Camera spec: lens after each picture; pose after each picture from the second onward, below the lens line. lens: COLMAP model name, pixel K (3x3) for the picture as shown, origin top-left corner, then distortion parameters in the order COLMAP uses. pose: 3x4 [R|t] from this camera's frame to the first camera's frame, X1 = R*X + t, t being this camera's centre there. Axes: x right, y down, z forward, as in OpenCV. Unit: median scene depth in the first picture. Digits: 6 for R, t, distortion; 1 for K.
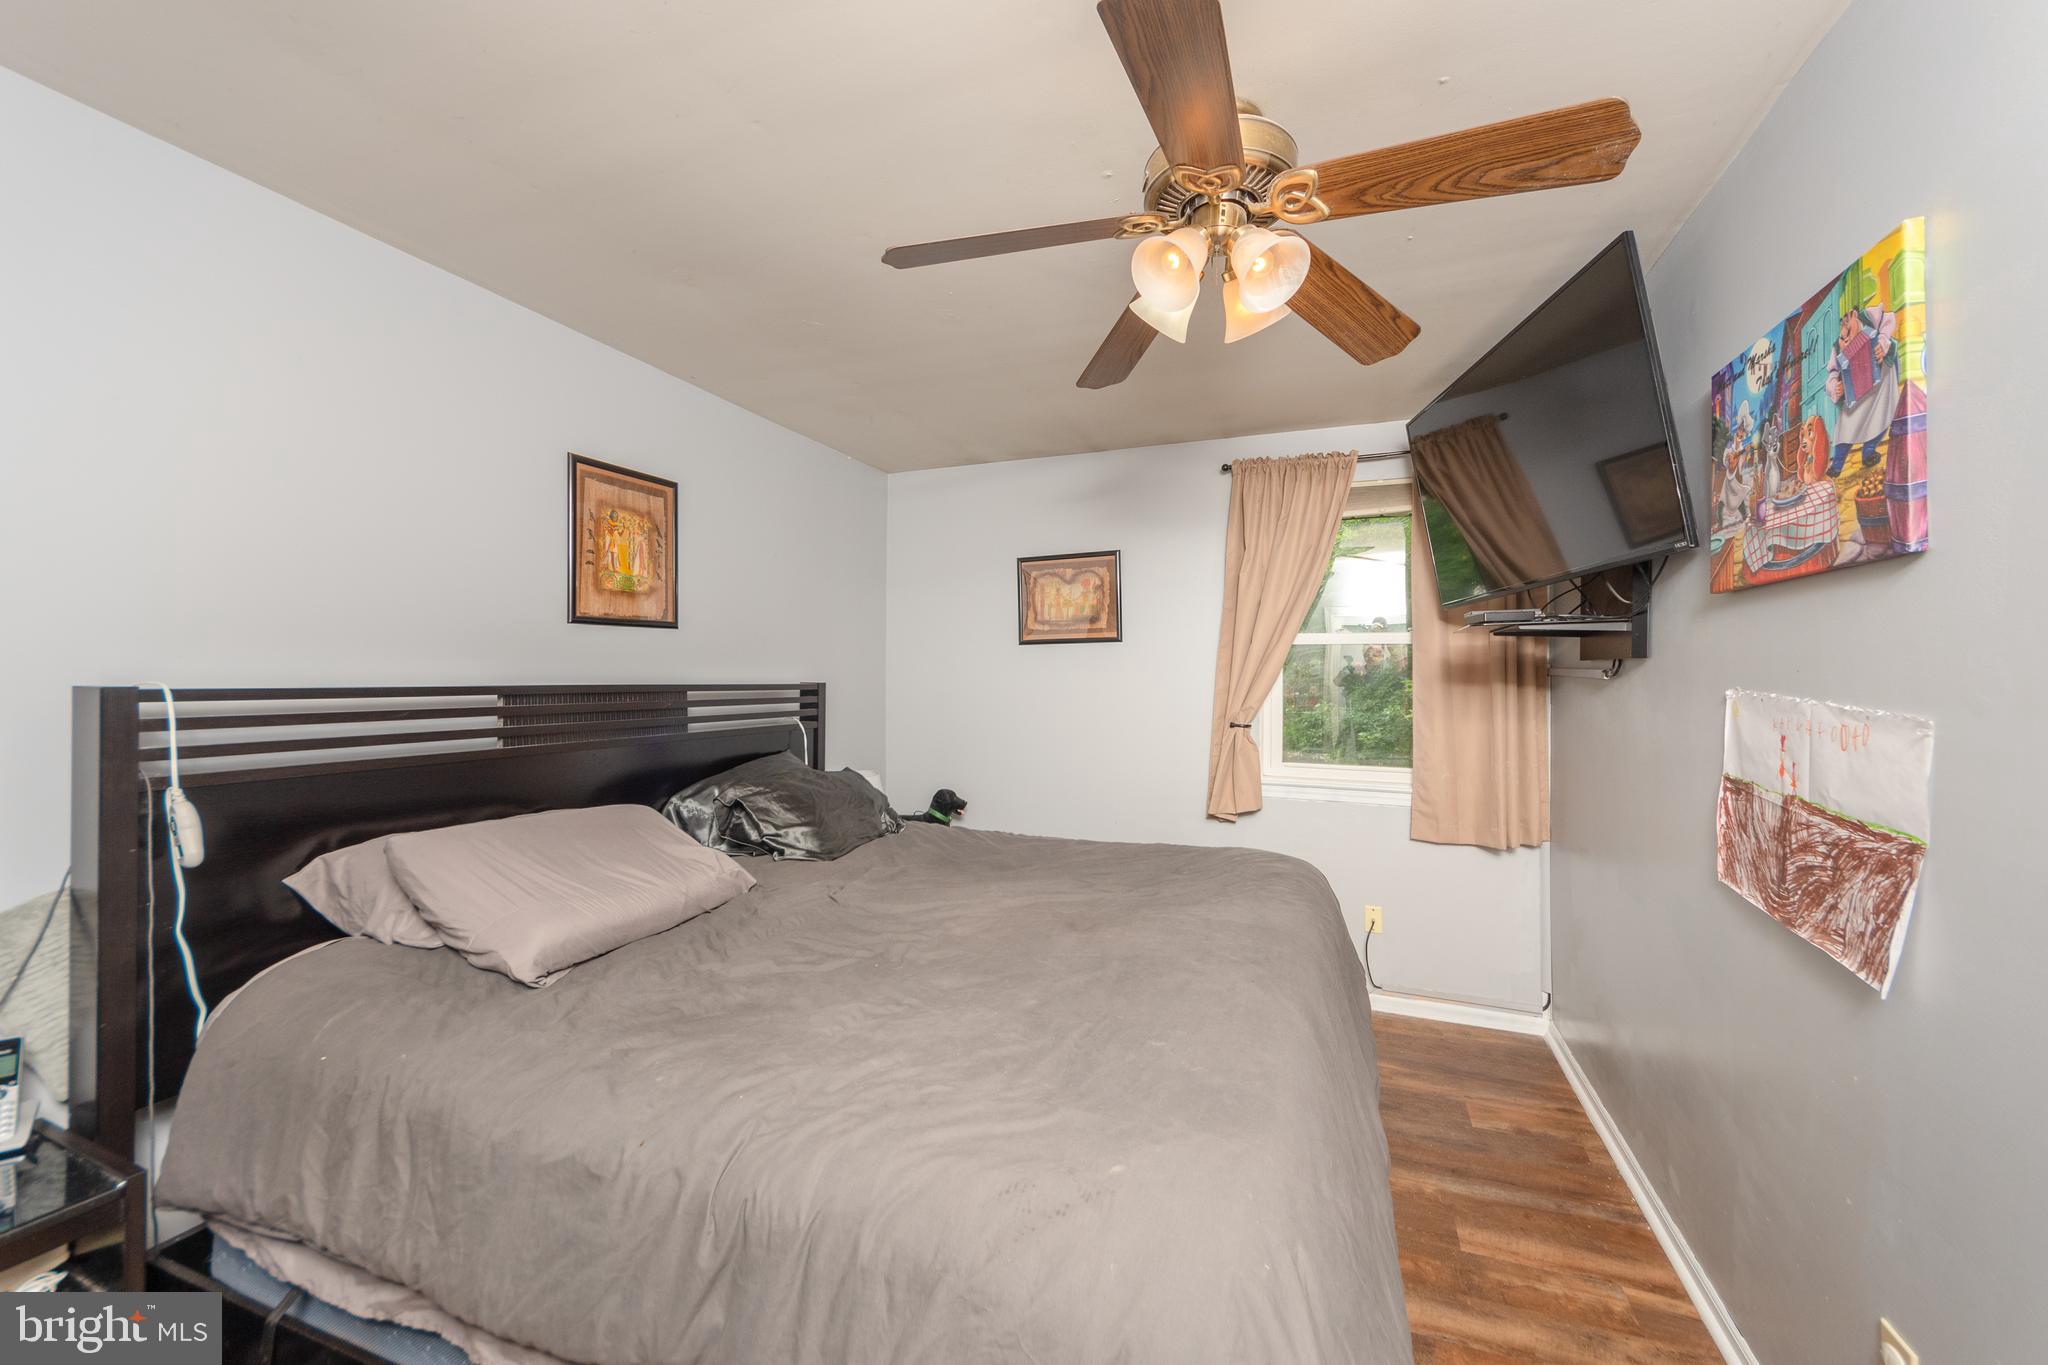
lens RADIAL K [[736.8, 0, 1024.4], [0, 736.8, 675.6], [0, 0, 1]] dist [-0.012397, -0.000097]
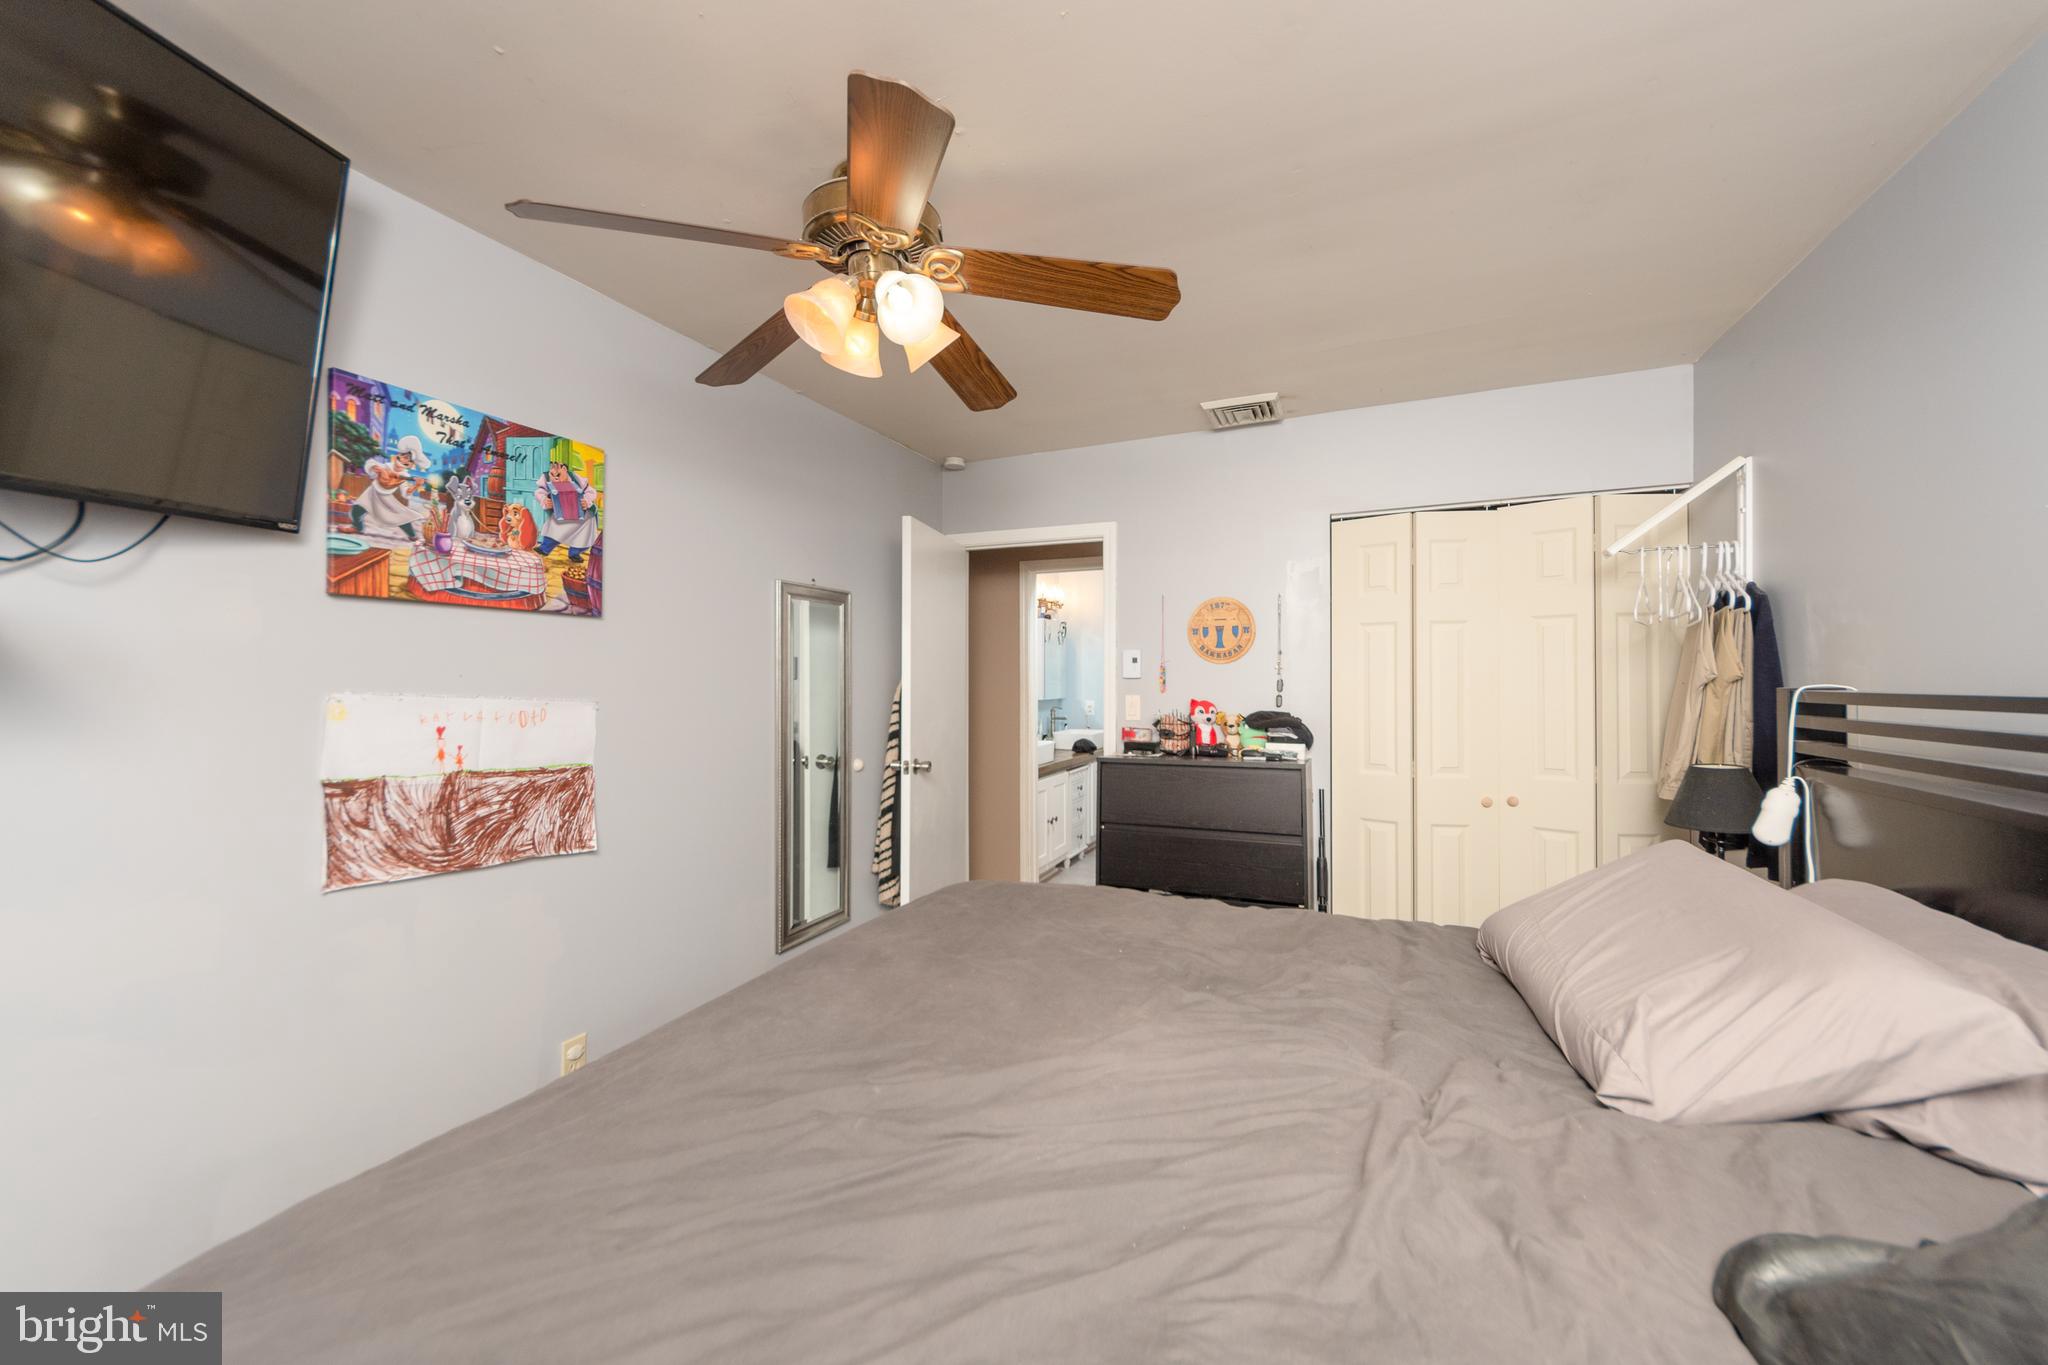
lens RADIAL K [[736.8, 0, 1023.7], [0, 736.8, 681.1], [0, 0, 1]] dist [-0.012397, -0.000097]
pose [[-0.999295, 0.004255, 0.037292, -0.003959], [0.004113, 0.999984, -0.003874, 0.015306], [-0.037308, -0.003718, -0.999297, 2.590958]]
